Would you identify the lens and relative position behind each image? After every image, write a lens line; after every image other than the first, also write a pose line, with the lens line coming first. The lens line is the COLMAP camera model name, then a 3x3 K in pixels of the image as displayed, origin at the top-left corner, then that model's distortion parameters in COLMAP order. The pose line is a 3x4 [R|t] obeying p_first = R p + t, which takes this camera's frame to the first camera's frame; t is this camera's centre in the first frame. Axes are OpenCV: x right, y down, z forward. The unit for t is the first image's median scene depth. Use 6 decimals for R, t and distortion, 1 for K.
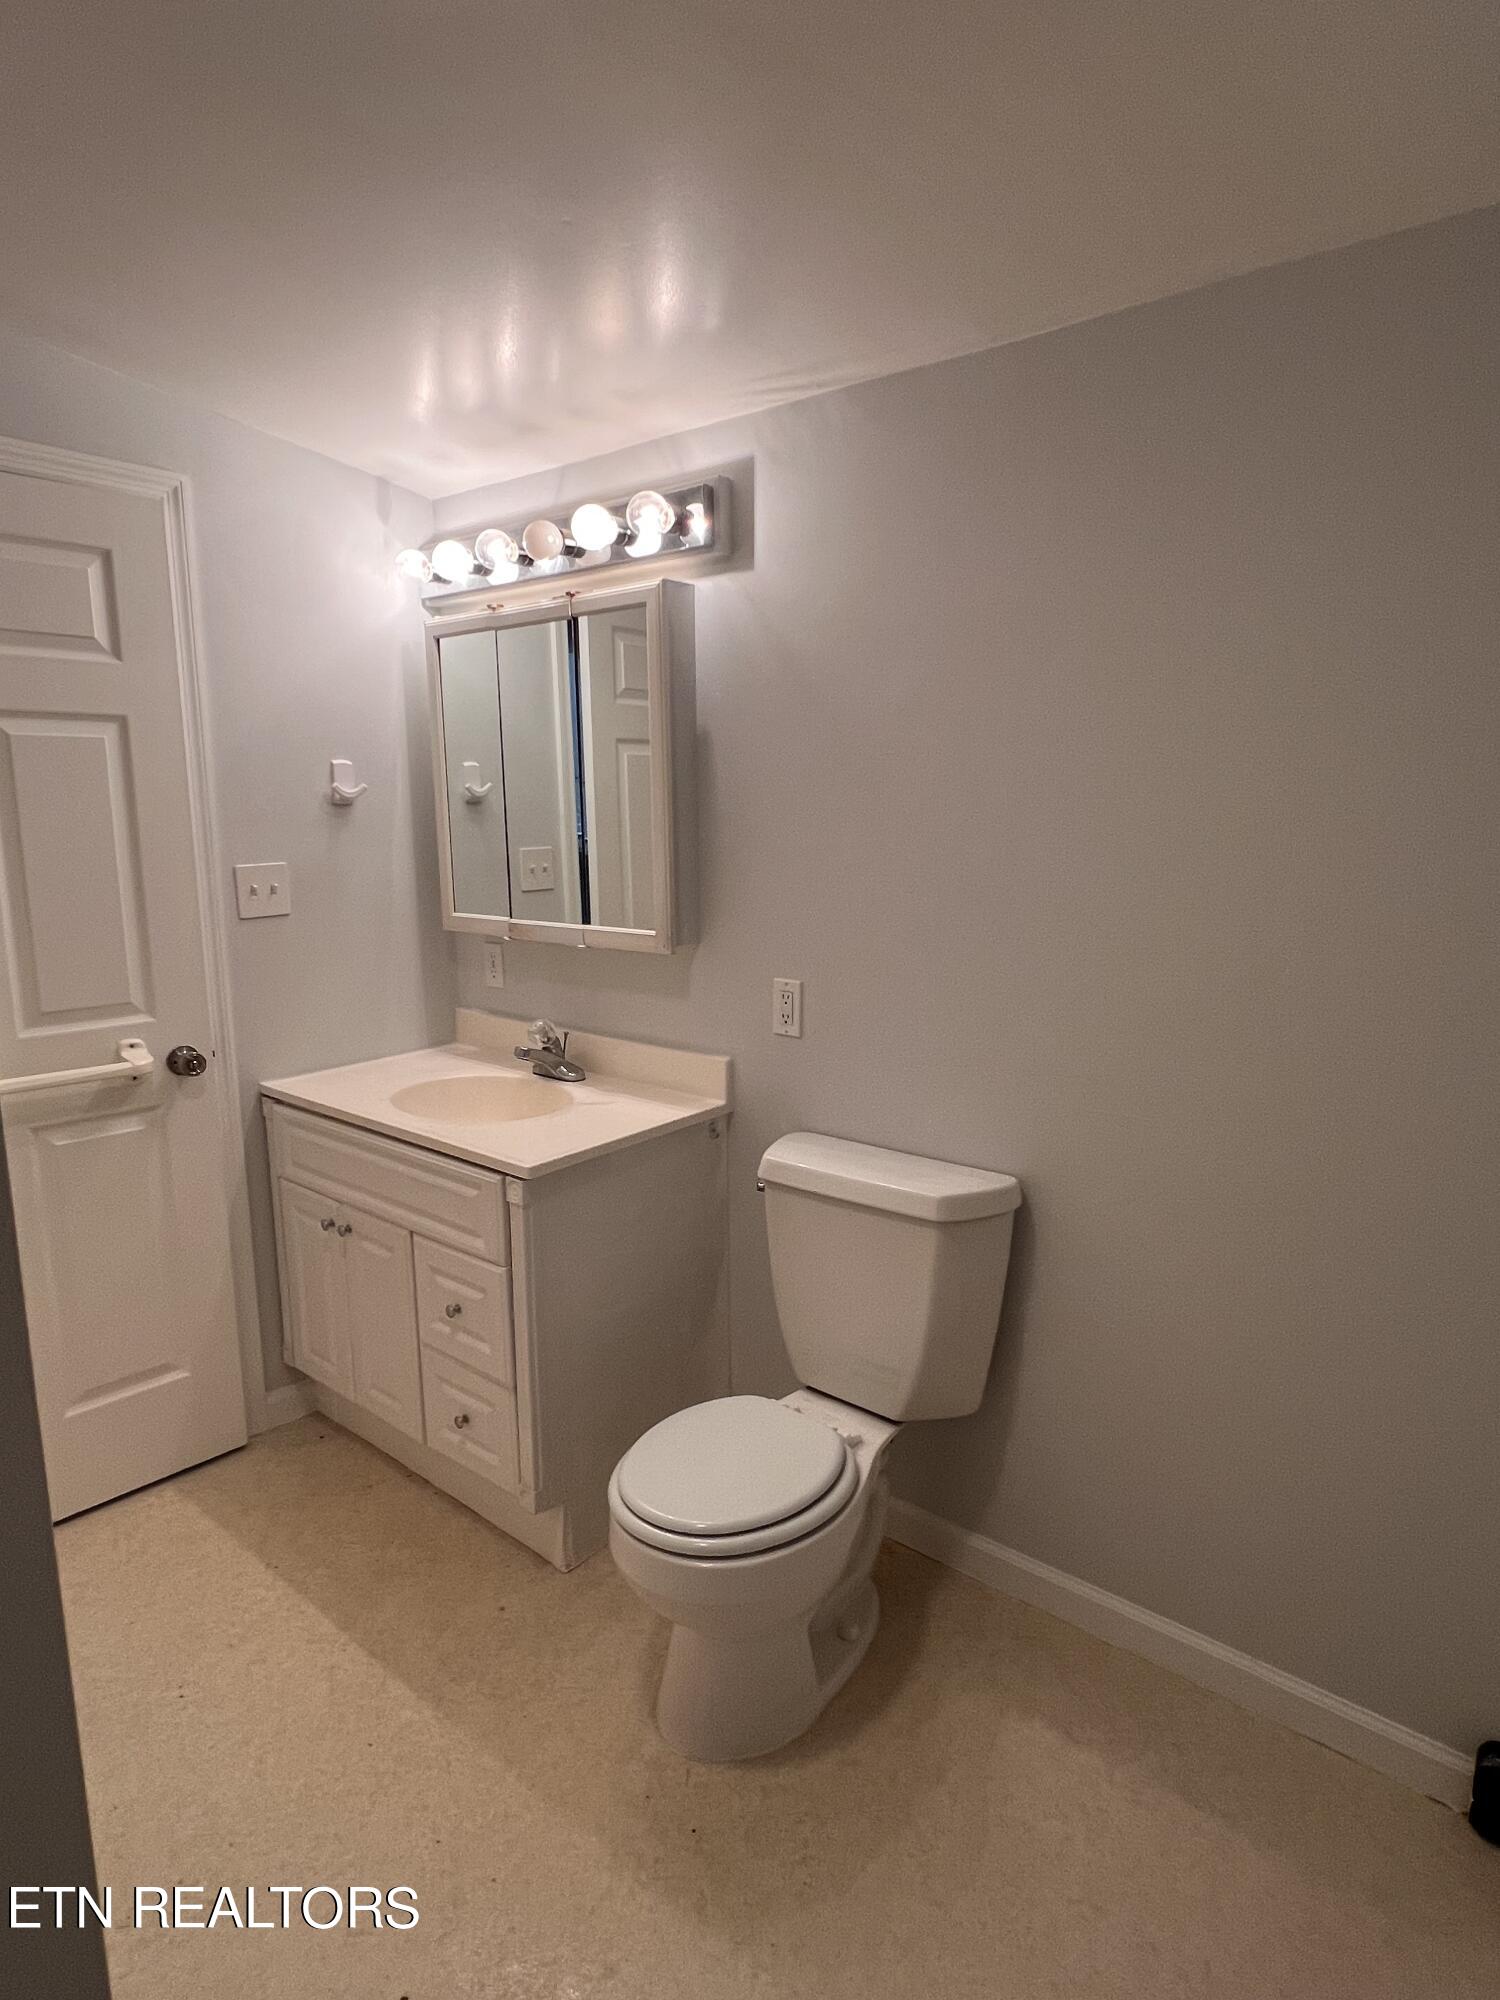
lens RADIAL K [[1120.7, 0, 750.8], [0, 1120.7, 1003.0], [0, 0, 1]] dist [-0.000067, 0.001507]
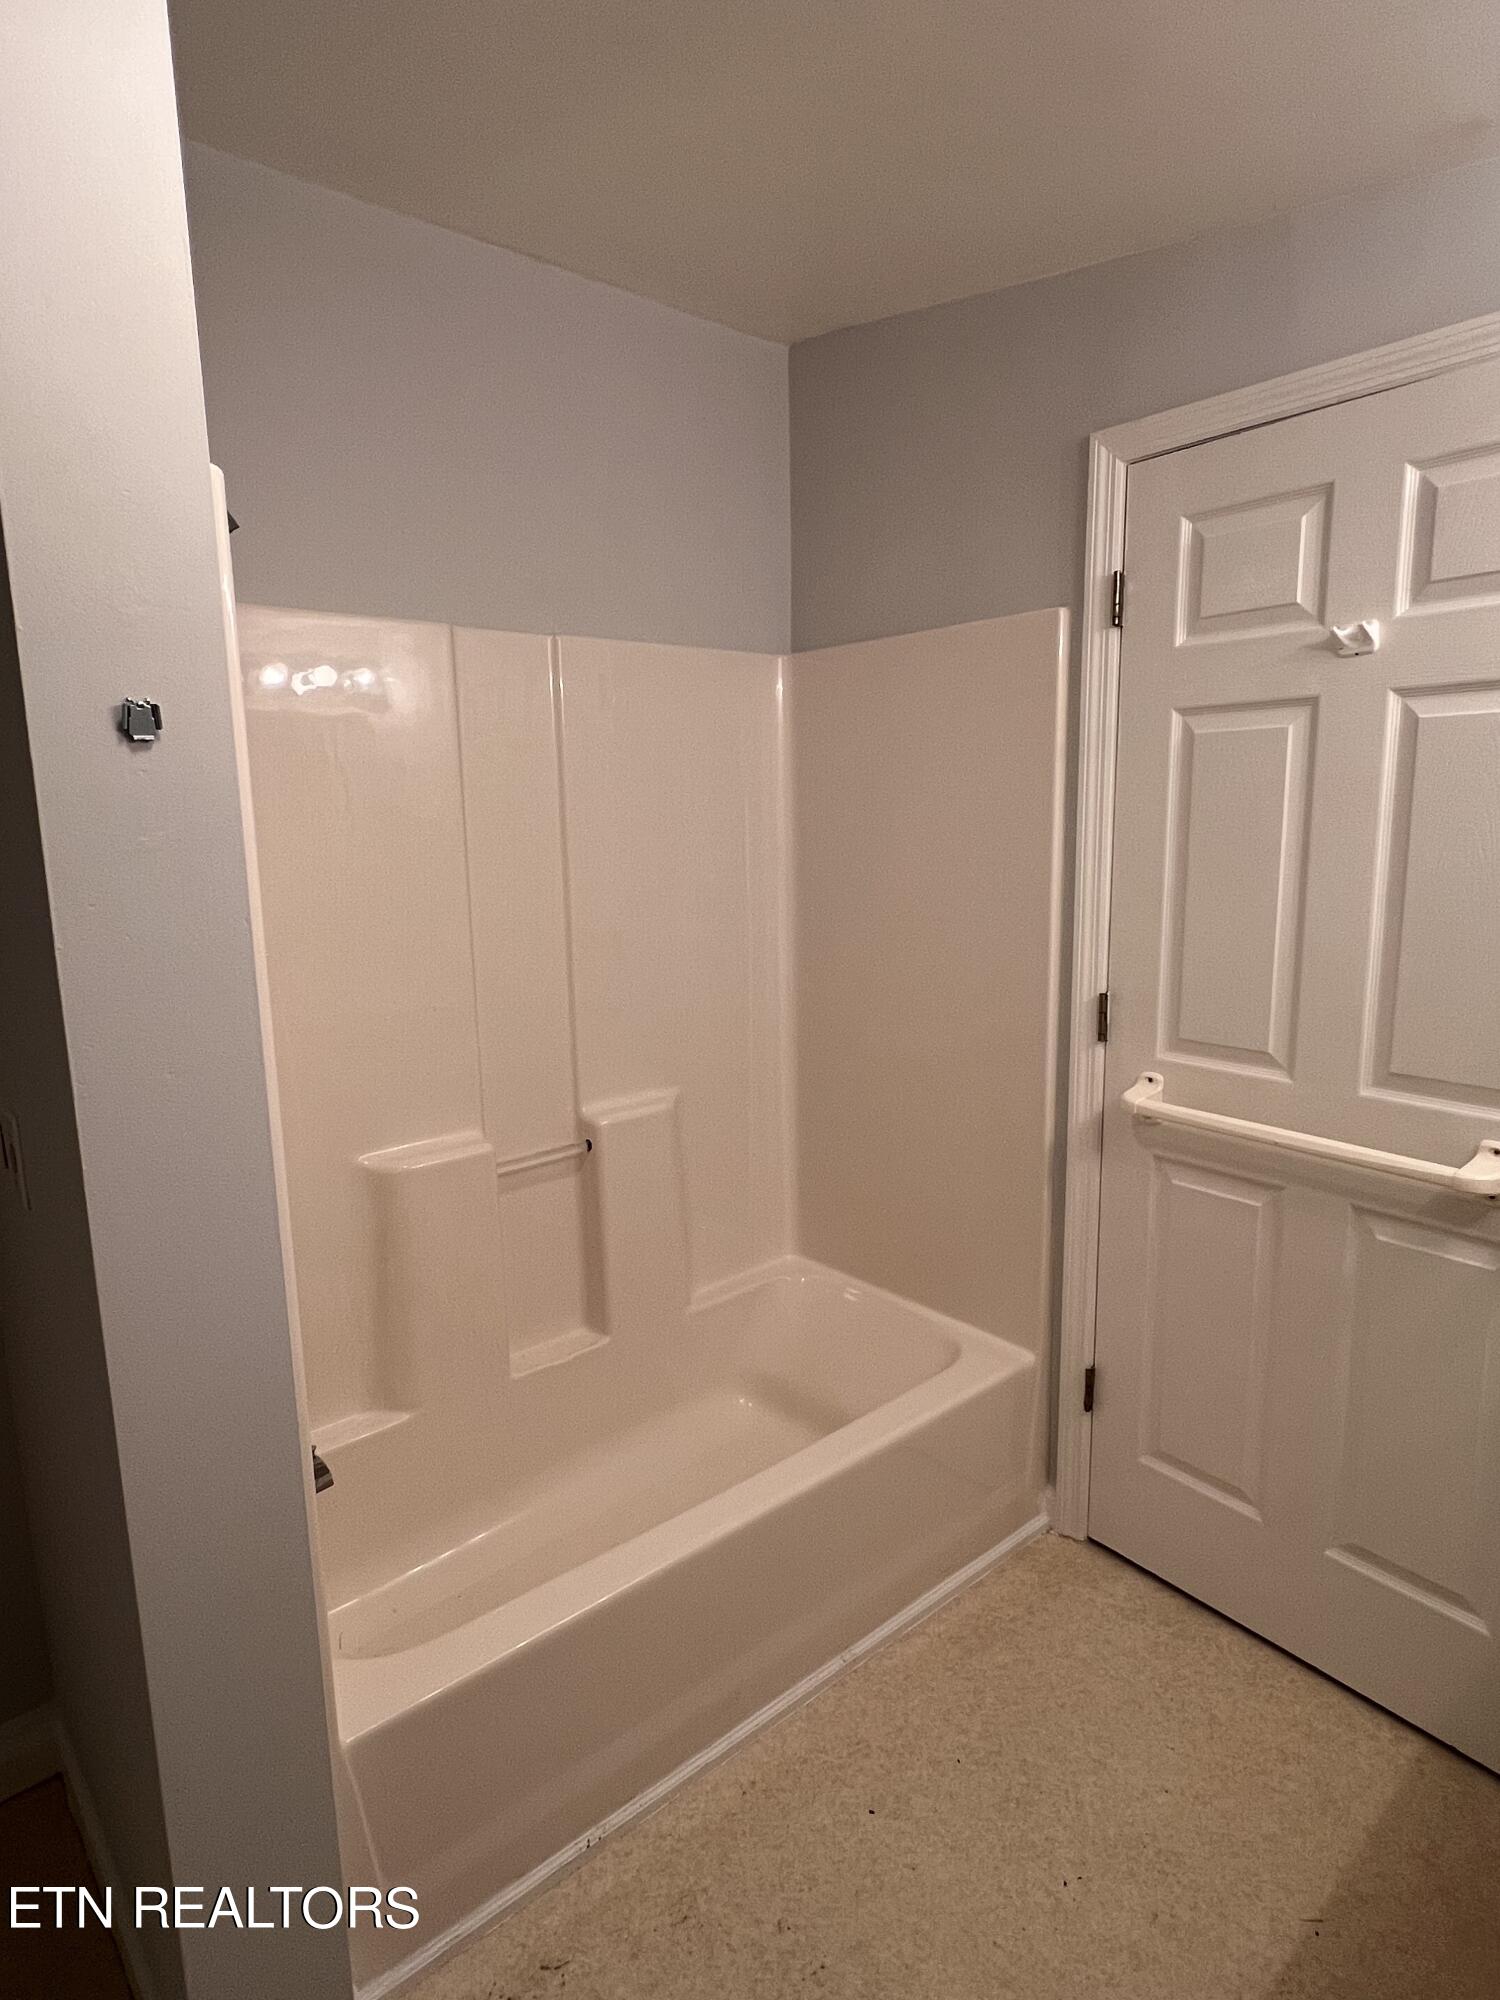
lens RADIAL K [[1107.9, 0, 751.3], [0, 1107.9, 989.4], [0, 0, 1]] dist [0.000489, 0.000351]
pose [[-0.178705, 0.157977, -0.971138, 0.194410], [-0.146528, 0.971746, 0.185039, -0.124027], [0.972931, 0.175366, -0.150507, 0.645996]]
